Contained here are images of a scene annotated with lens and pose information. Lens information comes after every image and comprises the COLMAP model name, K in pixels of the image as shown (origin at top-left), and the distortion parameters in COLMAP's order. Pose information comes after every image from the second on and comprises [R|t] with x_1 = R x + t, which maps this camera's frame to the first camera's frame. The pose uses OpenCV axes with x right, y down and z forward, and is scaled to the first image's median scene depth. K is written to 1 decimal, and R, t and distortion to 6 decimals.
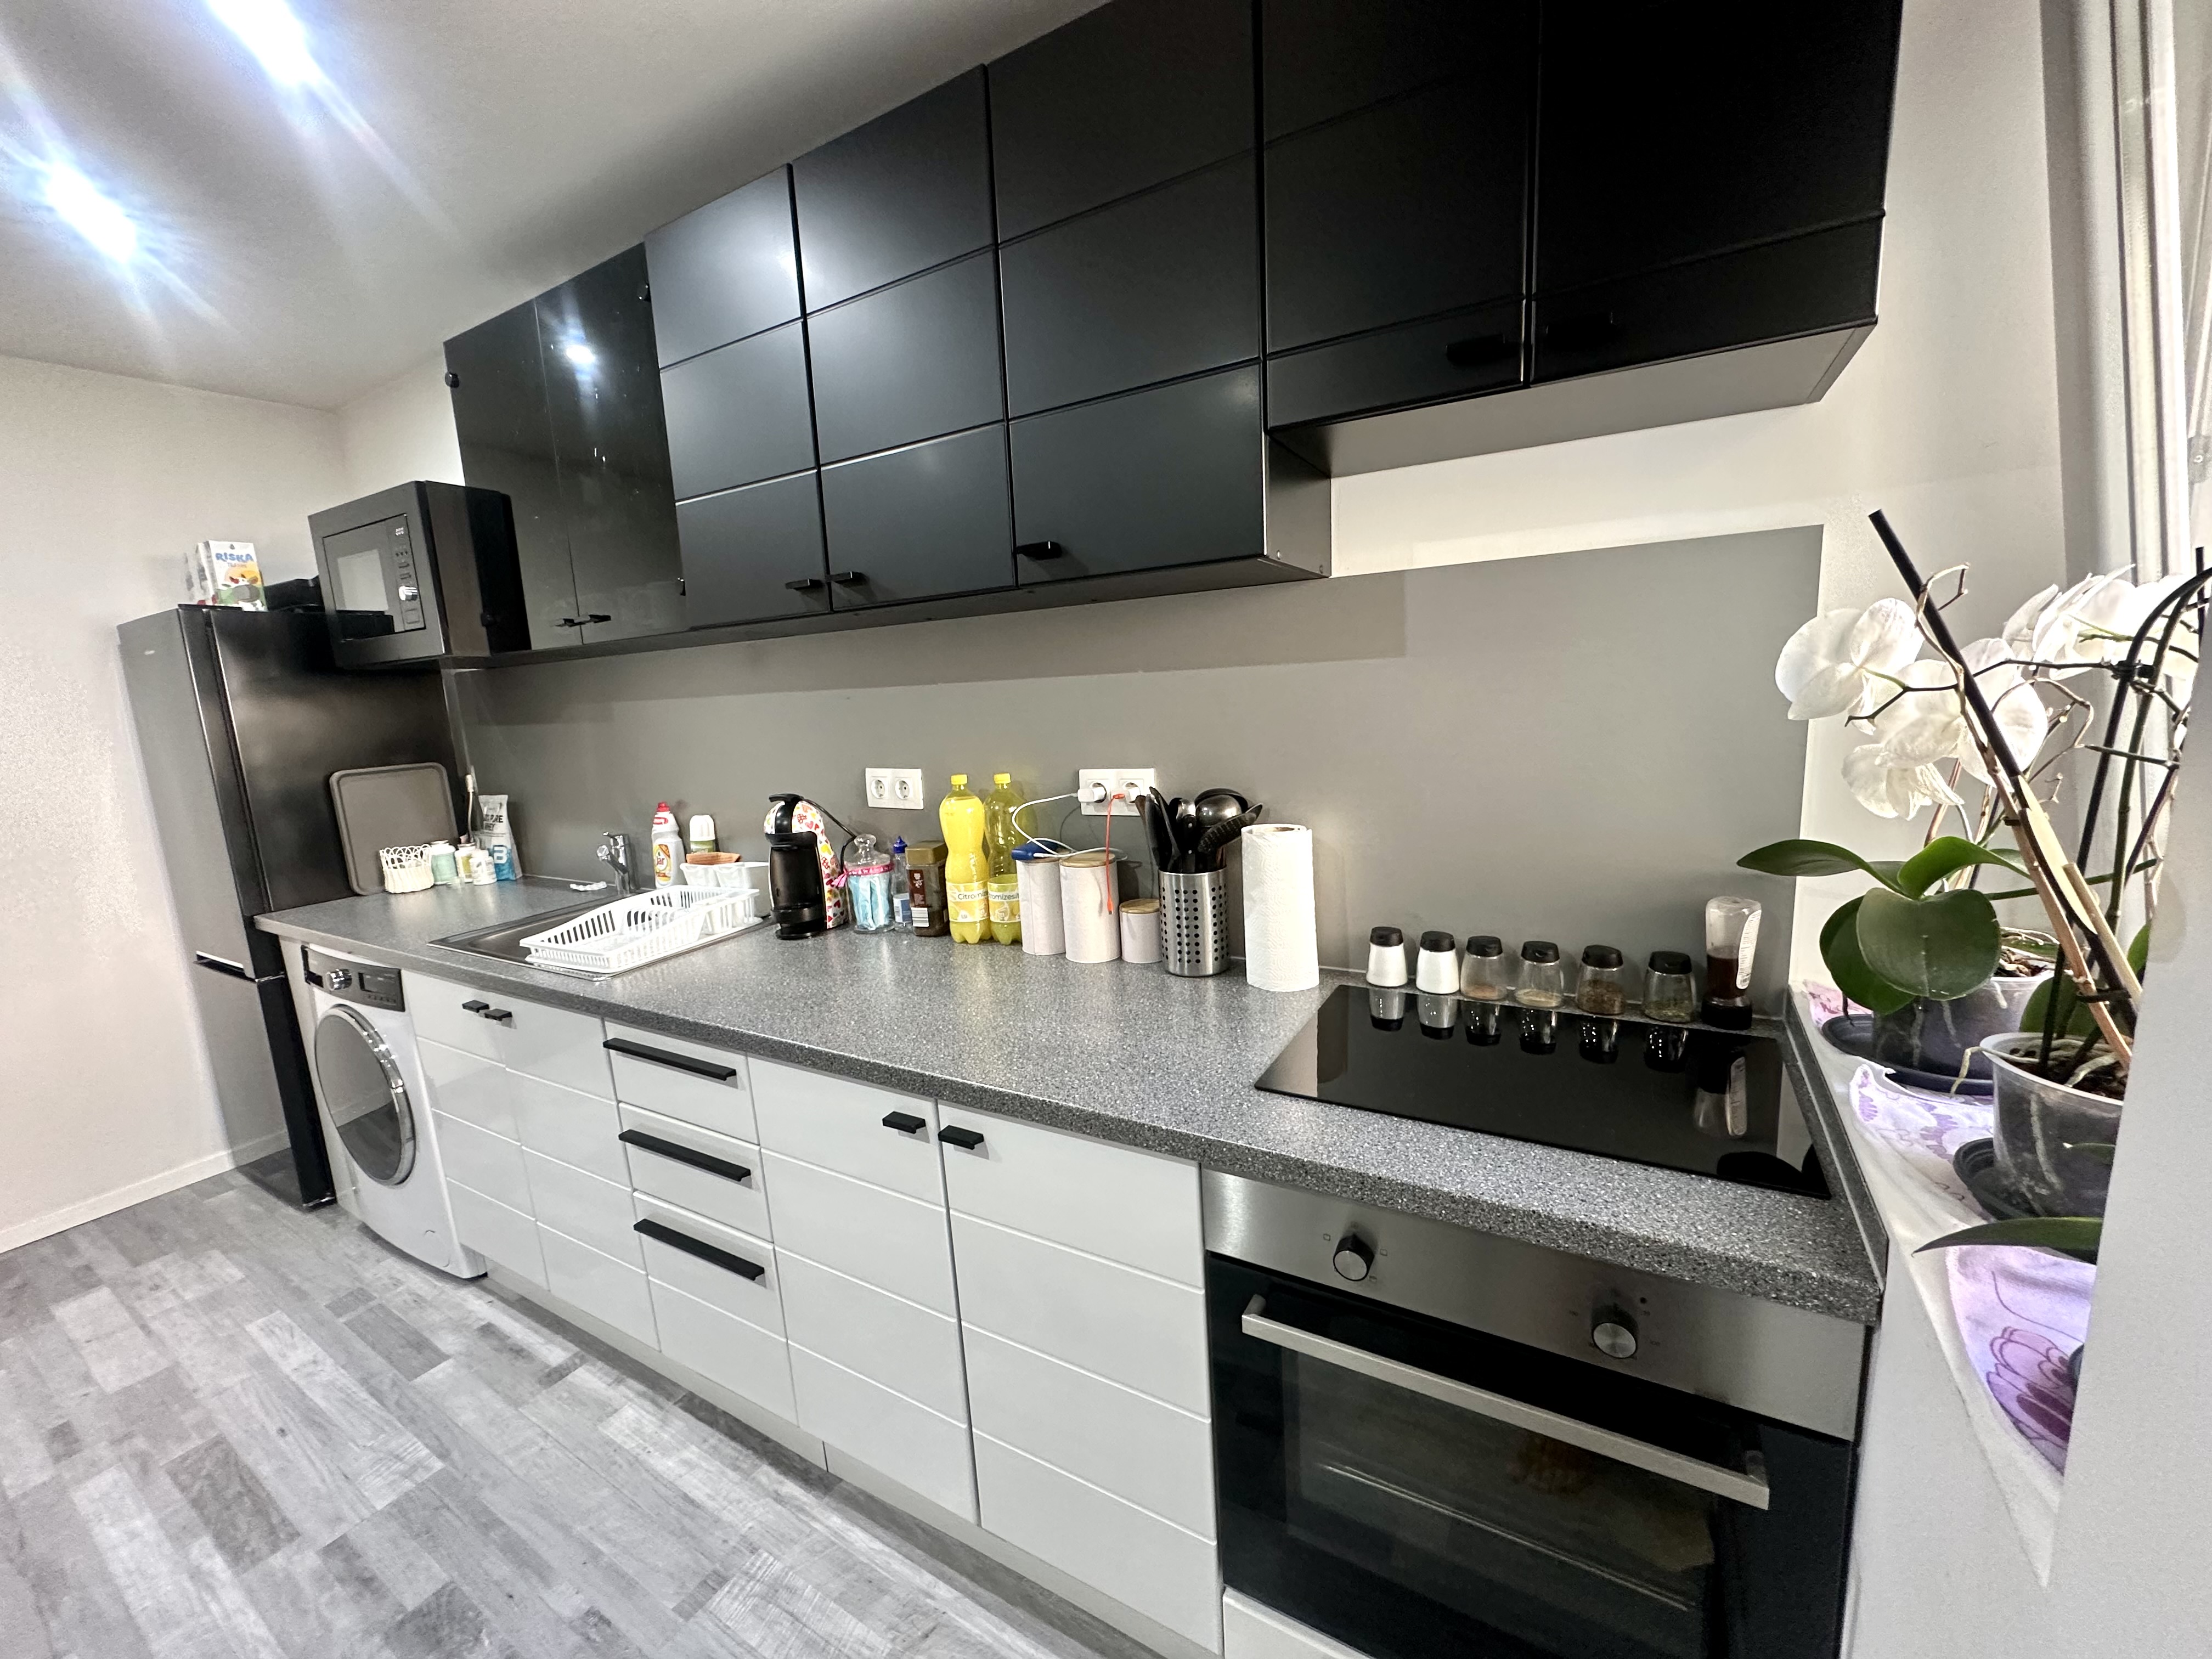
lens RADIAL K [[873.0, 0, 1101.6], [0, 873.0, 832.9], [0, 0, 1]] dist [-0.003801, 0.000637]
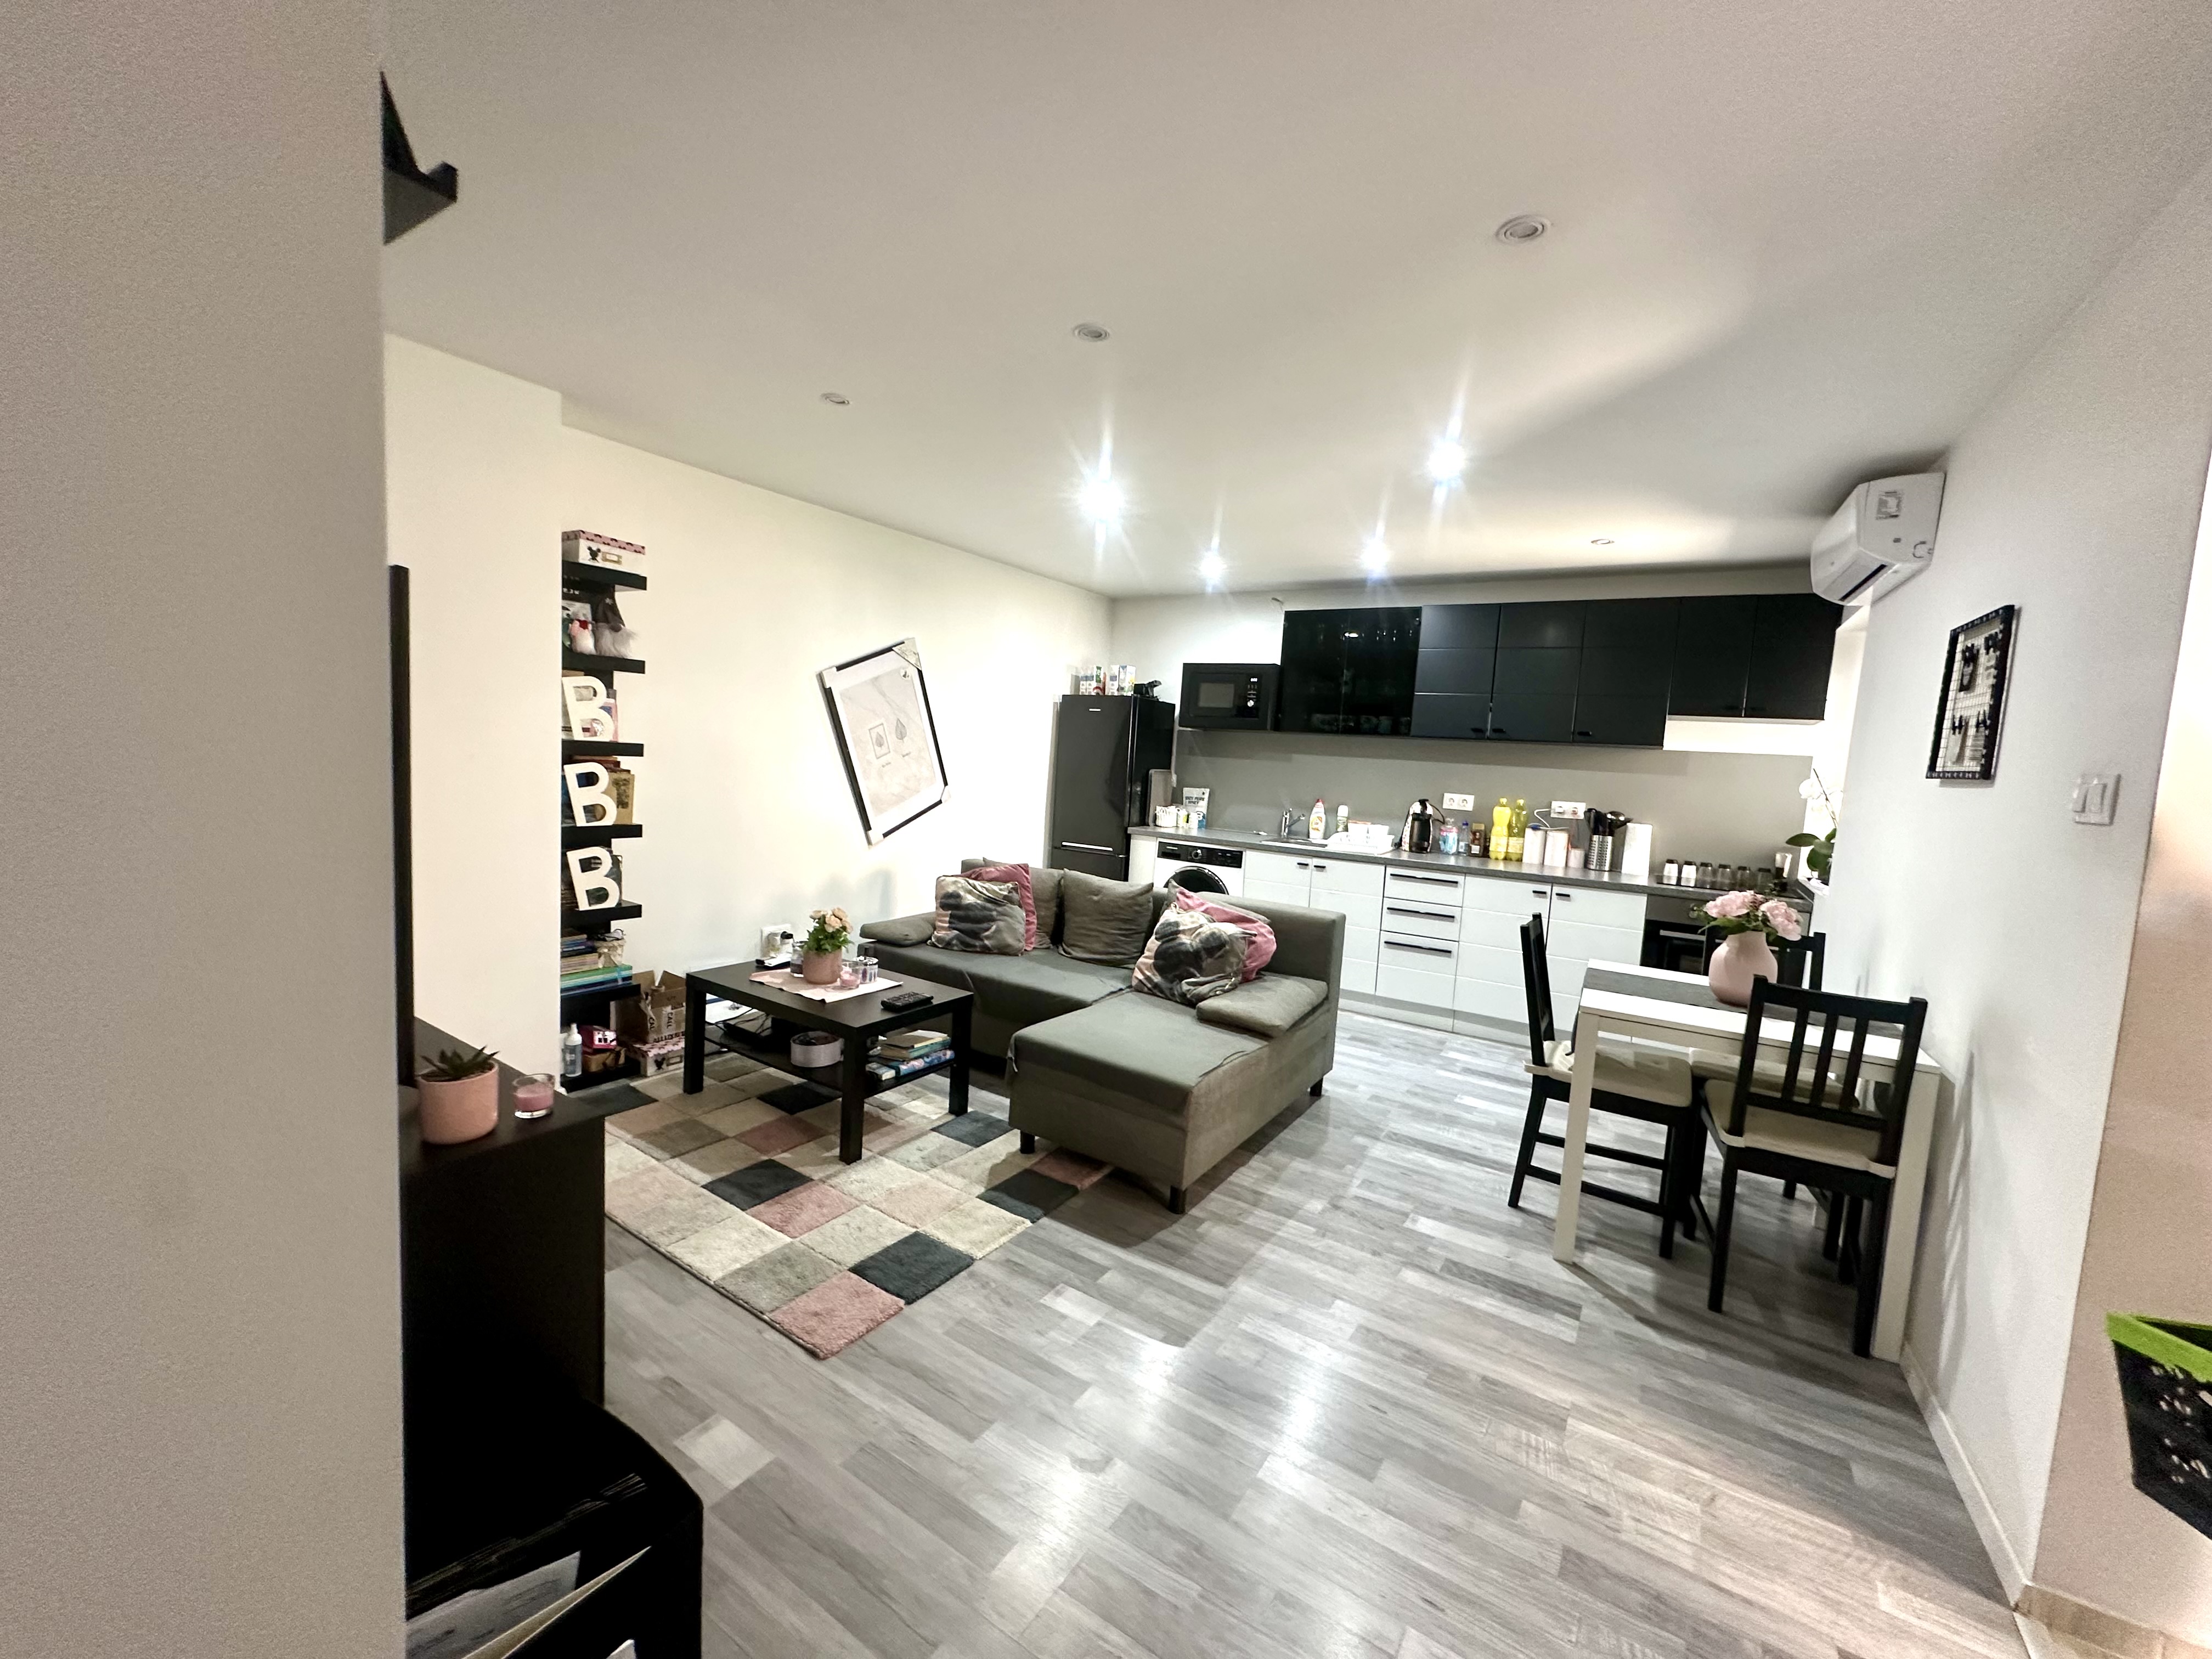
lens RADIAL K [[873.0, 0, 1092.2], [0, 873.0, 837.3], [0, 0, 1]] dist [-0.003801, 0.000637]
pose [[0.993126, 0.115846, -0.016761, -1.472584], [-0.116732, 0.990787, -0.068663, 0.420069], [0.008652, 0.070147, 0.997499, -1.874631]]
